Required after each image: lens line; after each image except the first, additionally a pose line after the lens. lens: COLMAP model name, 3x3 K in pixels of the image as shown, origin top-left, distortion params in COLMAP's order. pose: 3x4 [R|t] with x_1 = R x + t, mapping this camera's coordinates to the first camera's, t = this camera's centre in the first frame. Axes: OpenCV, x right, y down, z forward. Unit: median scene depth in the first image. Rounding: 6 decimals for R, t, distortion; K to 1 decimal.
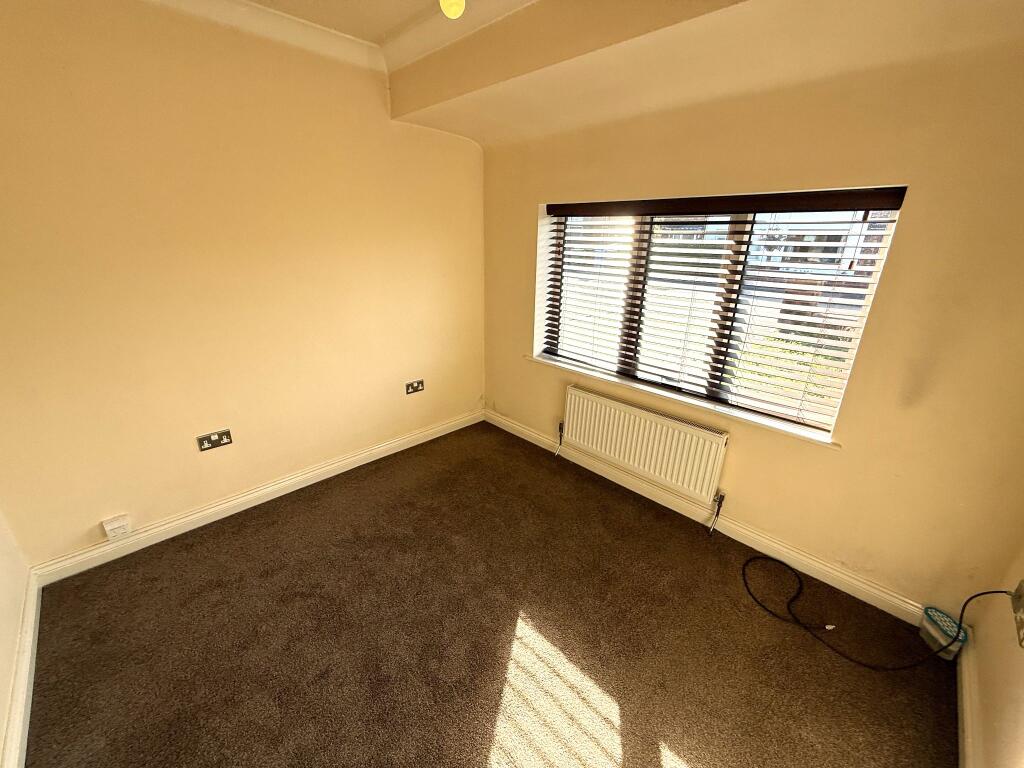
lens RADIAL K [[407.6, 0, 508.2], [0, 407.6, 383.7], [0, 0, 1]] dist [-0.001376, 0.000421]
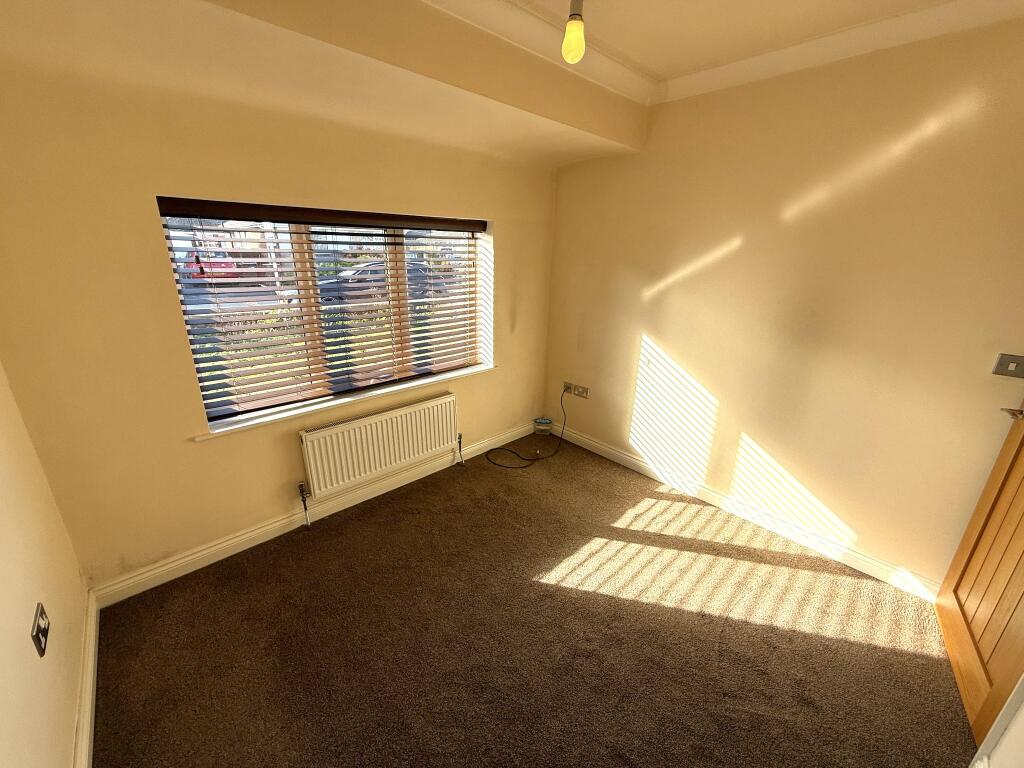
lens RADIAL K [[407.6, 0, 508.2], [0, 407.6, 383.7], [0, 0, 1]] dist [-0.001376, 0.000421]
pose [[0.029072, -0.336423, 0.941262, -0.710185], [0.325409, 0.893549, 0.309319, -0.253717], [-0.945126, 0.297303, 0.135453, 0.615434]]
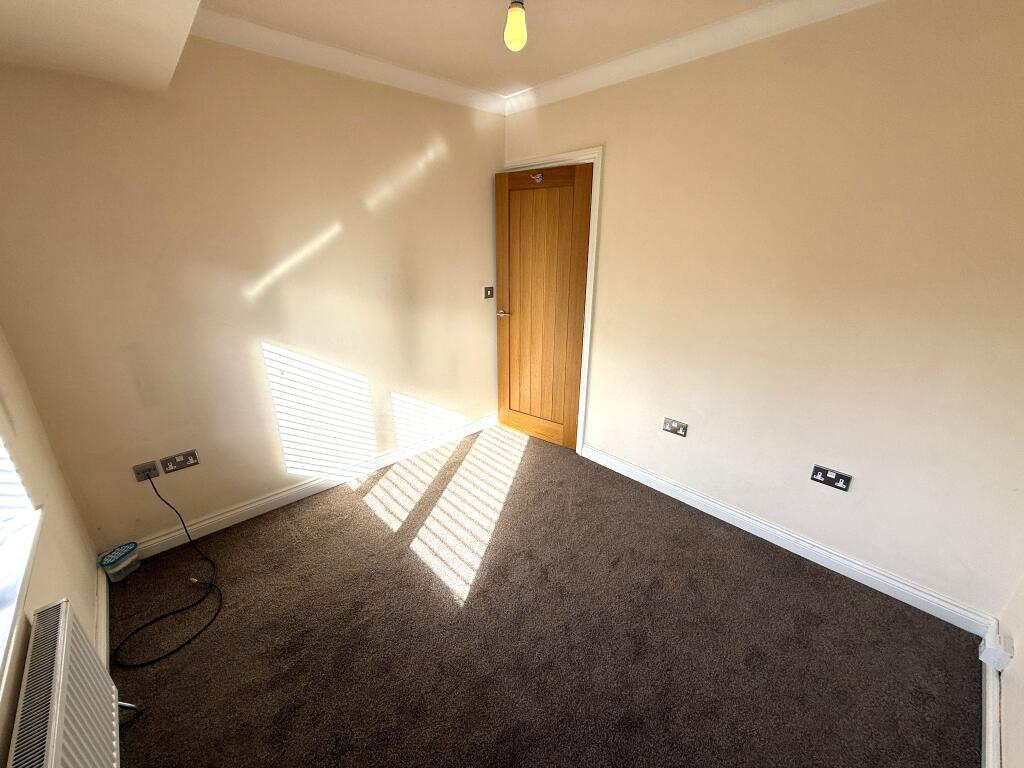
lens RADIAL K [[407.6, 0, 508.2], [0, 407.6, 383.7], [0, 0, 1]] dist [-0.001376, 0.000421]
pose [[-0.999225, -0.031766, 0.023241, -0.075994], [-0.009505, 0.767731, 0.640702, -0.444978], [-0.038195, 0.639985, -0.767438, 1.177475]]
